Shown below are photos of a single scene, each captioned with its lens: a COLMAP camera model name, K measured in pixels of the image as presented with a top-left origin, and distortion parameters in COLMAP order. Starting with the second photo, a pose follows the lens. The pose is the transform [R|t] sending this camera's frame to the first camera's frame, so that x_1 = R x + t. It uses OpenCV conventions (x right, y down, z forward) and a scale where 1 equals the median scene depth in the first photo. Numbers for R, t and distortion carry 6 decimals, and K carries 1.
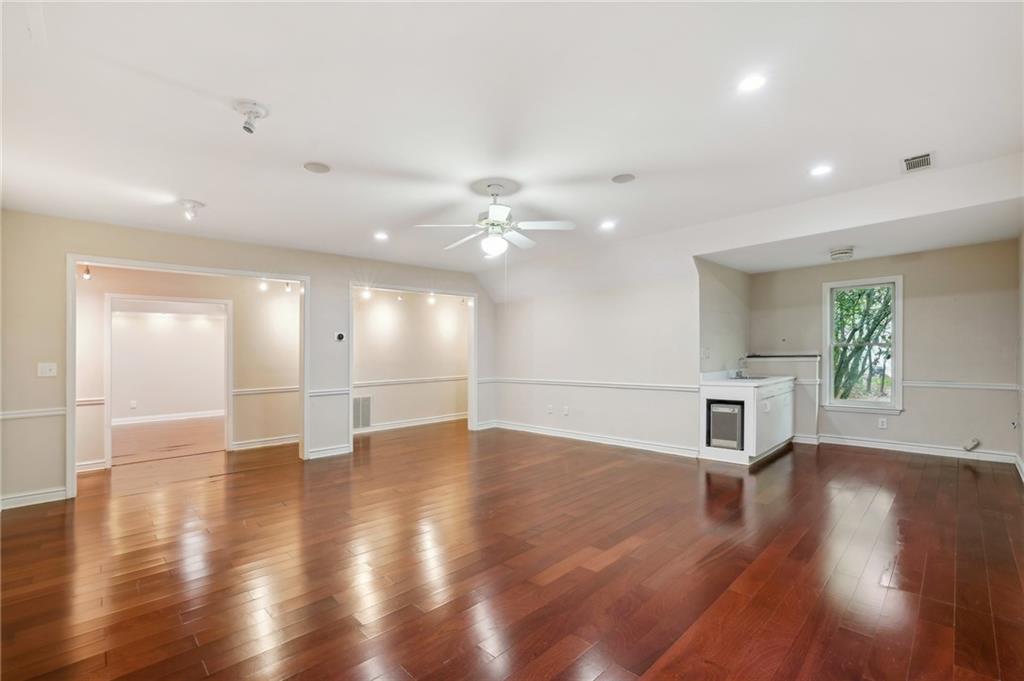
lens RADIAL K [[446.2, 0, 513.3], [0, 446.2, 342.8], [0, 0, 1]] dist [-0.023440, 0.000402]
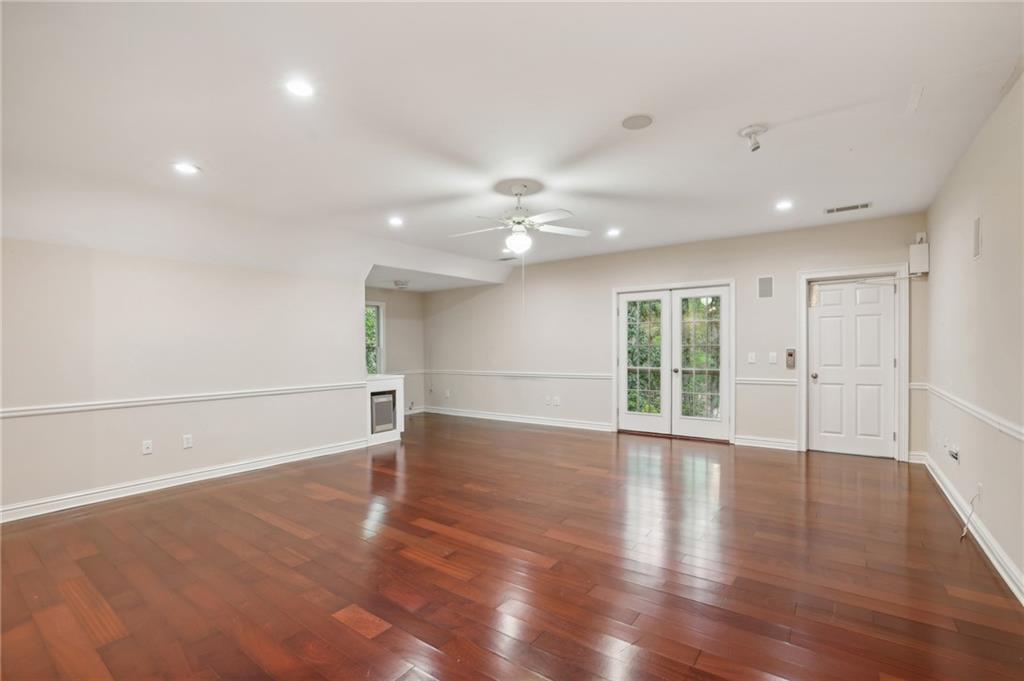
lens RADIAL K [[446.2, 0, 513.8], [0, 446.2, 351.1], [0, 0, 1]] dist [-0.023440, 0.000402]
pose [[-0.161542, 0.007875, 0.986834, -0.777163], [-0.014262, 0.999845, -0.010313, 0.028392], [-0.986763, -0.015740, -0.161404, 0.863018]]
